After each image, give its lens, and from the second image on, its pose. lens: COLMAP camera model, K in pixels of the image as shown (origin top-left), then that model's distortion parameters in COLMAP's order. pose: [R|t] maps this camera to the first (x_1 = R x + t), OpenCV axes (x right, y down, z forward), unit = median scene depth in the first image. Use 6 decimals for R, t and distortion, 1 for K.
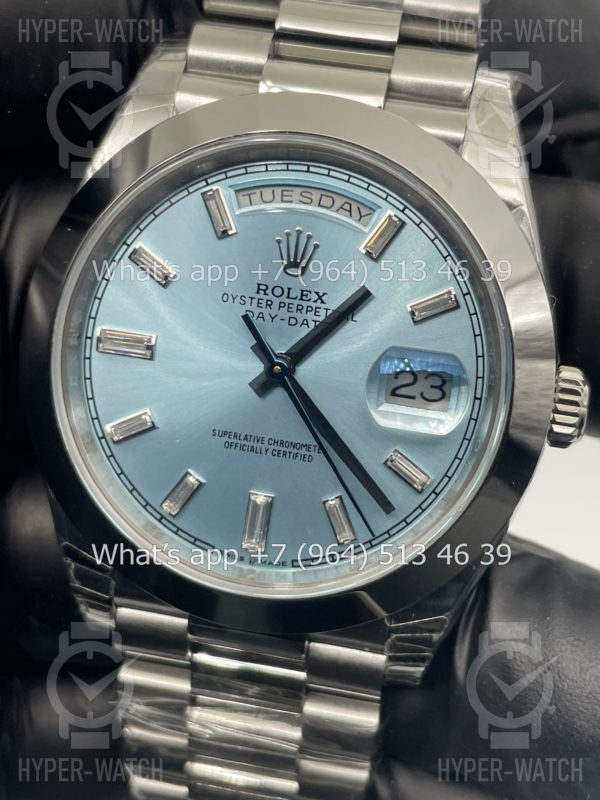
lens RADIAL K [[1215.6, 0, 298.0], [0, 1215.6, 398.1], [0, 0, 1]] dist [0.103823, 0.000000]
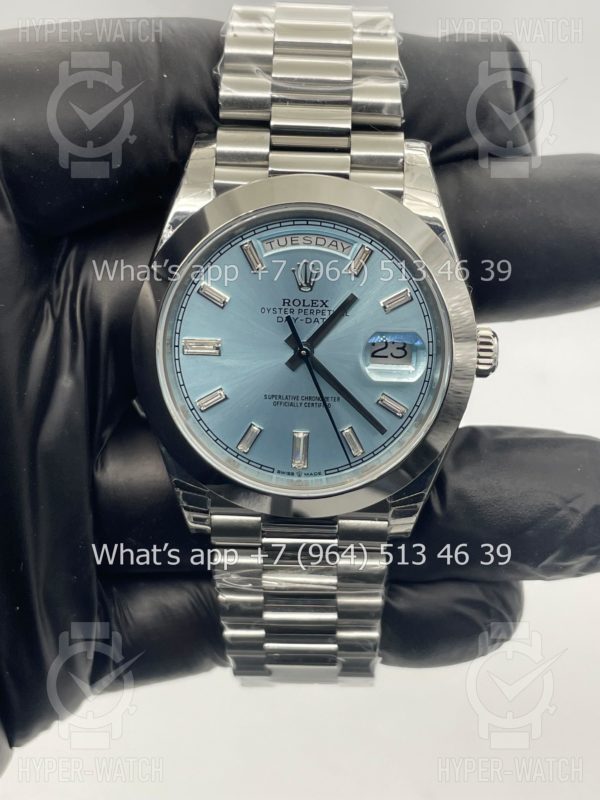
lens RADIAL K [[1215.6, 0, 300.2], [0, 1215.6, 406.2], [0, 0, 1]] dist [0.103823, 0.000000]
pose [[0.987747, -0.130932, 0.084931, -0.161241], [0.122318, 0.987466, 0.099747, -0.111236], [-0.096927, -0.088136, 0.991381, -0.555617]]
